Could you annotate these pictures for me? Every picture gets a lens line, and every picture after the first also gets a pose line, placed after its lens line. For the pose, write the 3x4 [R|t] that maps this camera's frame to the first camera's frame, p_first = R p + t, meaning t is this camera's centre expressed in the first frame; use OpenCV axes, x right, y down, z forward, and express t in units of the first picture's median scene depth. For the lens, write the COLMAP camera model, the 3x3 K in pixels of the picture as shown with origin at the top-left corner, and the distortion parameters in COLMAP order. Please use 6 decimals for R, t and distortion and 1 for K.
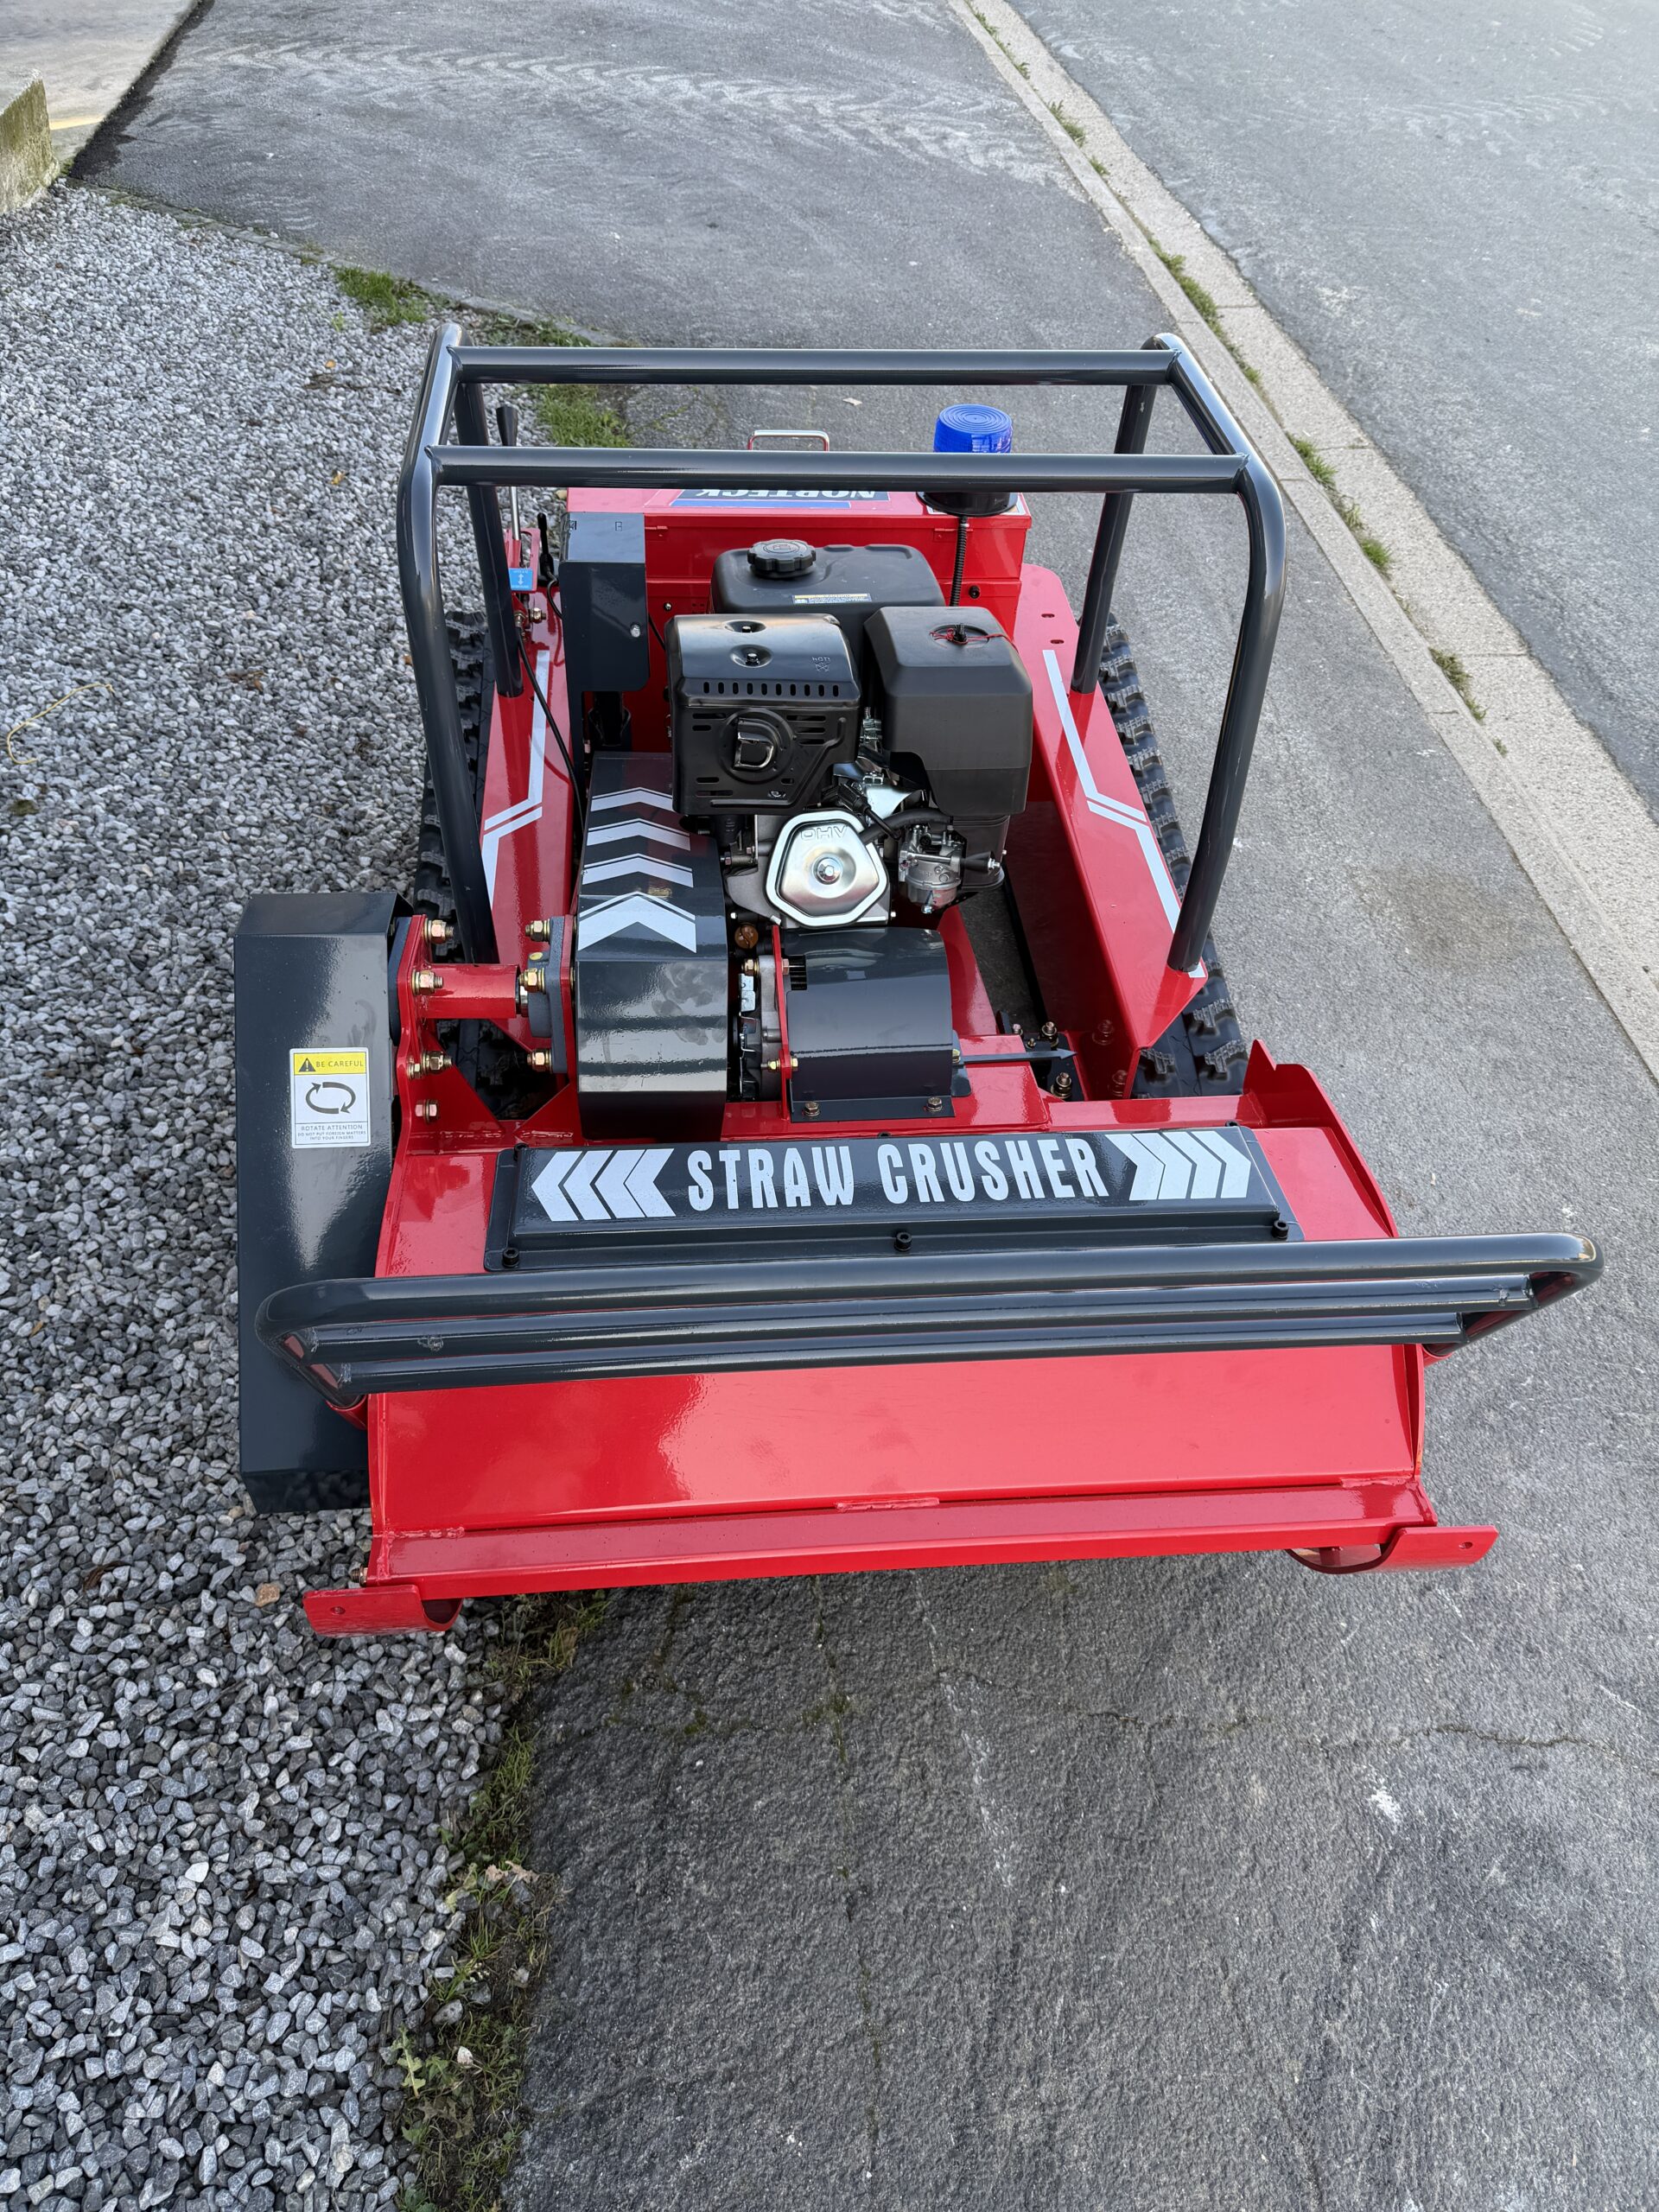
lens RADIAL K [[1561.2, 0, 837.5], [0, 1561.2, 1091.9], [0, 0, 1]] dist [0.039845, -0.054318]
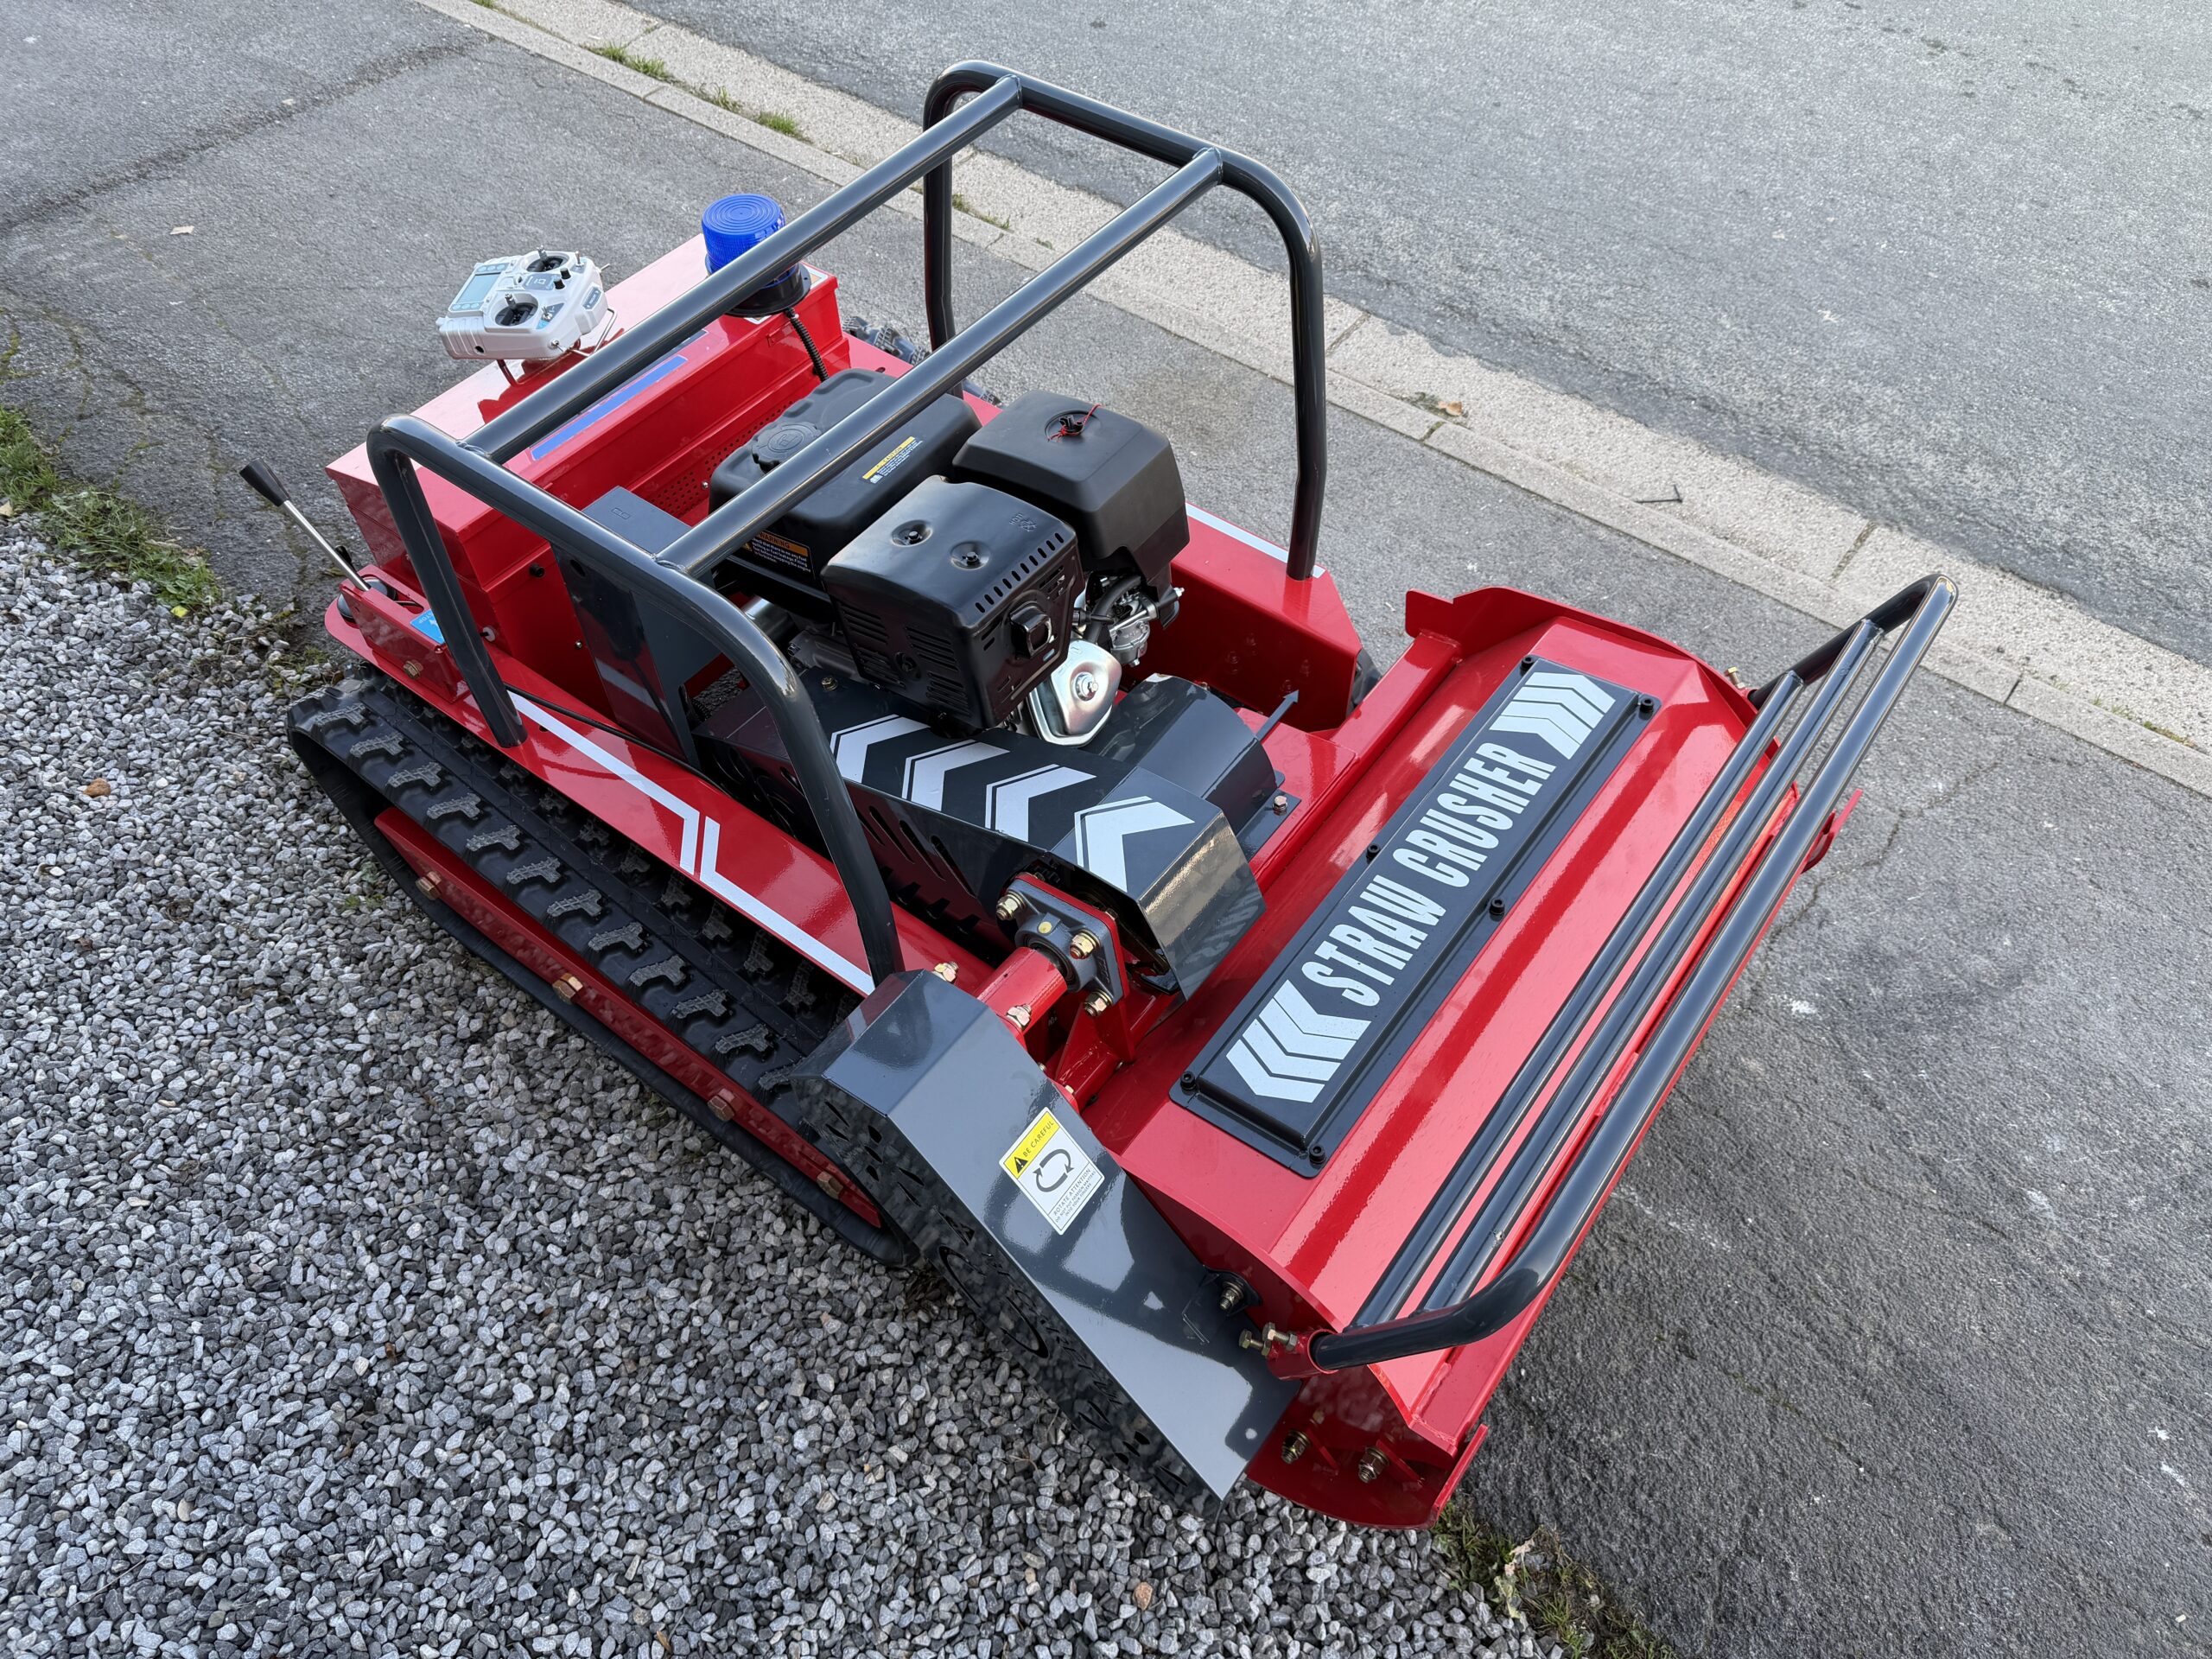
lens RADIAL K [[1561.2, 0, 1111.4], [0, 1561.2, 816.7], [0, 0, 1]] dist [0.039845, -0.054318]
pose [[0.671361, -0.615653, 0.412609, -0.457033], [0.556926, 0.786404, 0.267212, -0.330518], [-0.488987, 0.050397, 0.870834, 0.103843]]
